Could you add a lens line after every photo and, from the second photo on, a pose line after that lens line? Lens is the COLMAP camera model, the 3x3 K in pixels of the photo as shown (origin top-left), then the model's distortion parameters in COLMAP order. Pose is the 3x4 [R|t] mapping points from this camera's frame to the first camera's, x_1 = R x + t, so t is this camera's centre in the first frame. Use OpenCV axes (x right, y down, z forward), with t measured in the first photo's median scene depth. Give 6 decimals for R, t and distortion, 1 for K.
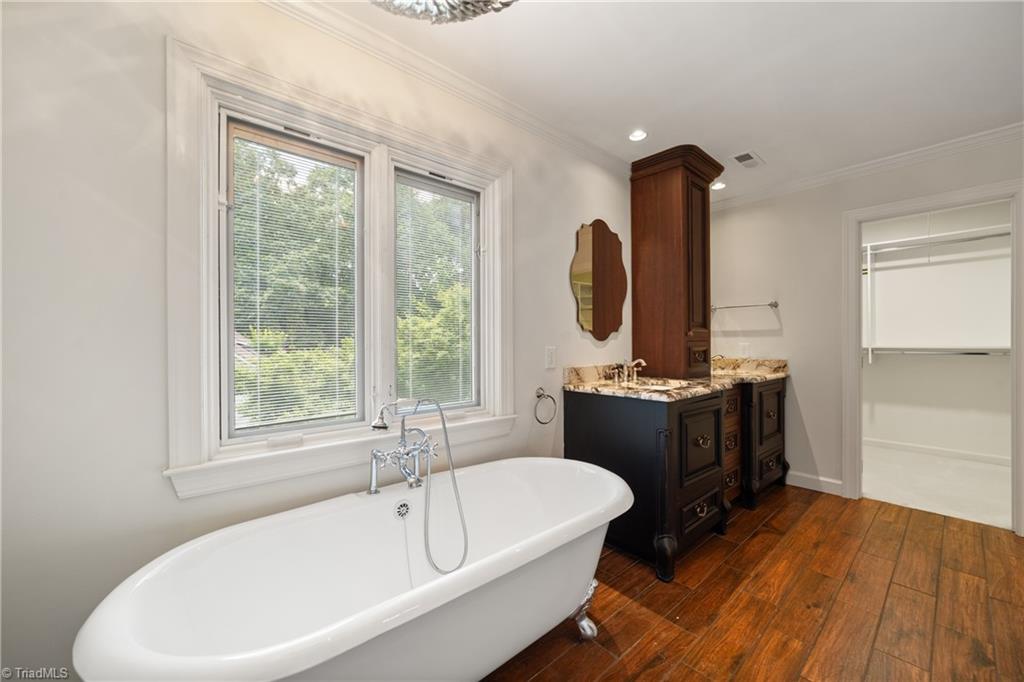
lens RADIAL K [[389.5, 0, 508.7], [0, 389.5, 341.6], [0, 0, 1]] dist [0.000704, 0.000214]
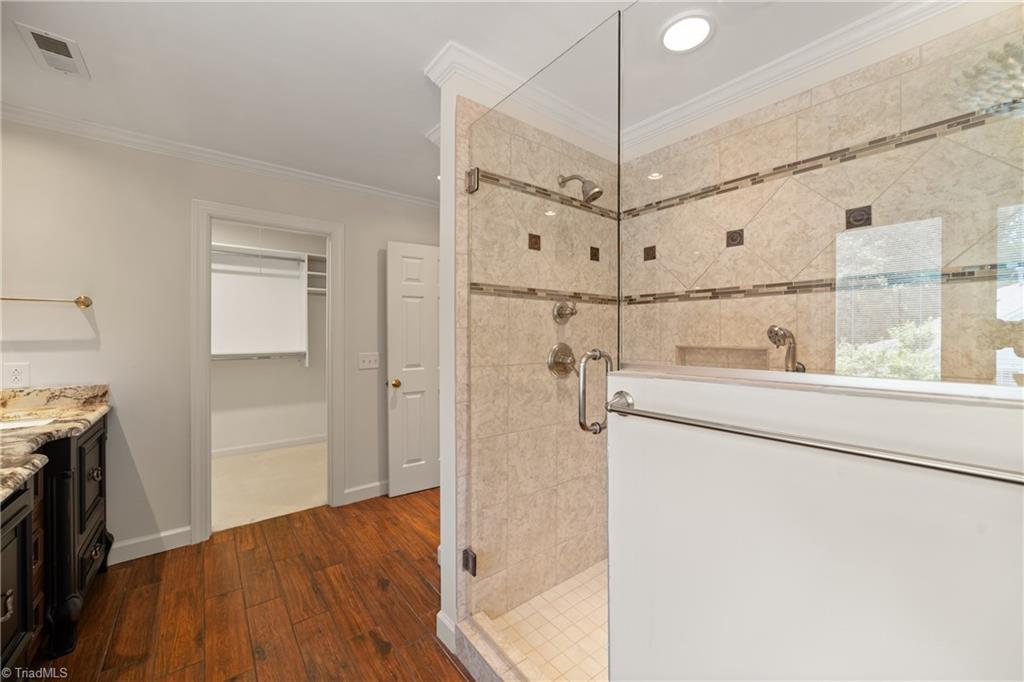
lens RADIAL K [[398.1, 0, 531.7], [0, 398.1, 335.0], [0, 0, 1]] dist [0.001470, 0.000409]
pose [[0.022458, -0.003071, 0.999743, 0.033642], [-0.001830, 0.999993, 0.003113, -0.050622], [-0.999746, -0.001900, 0.022452, 0.276505]]
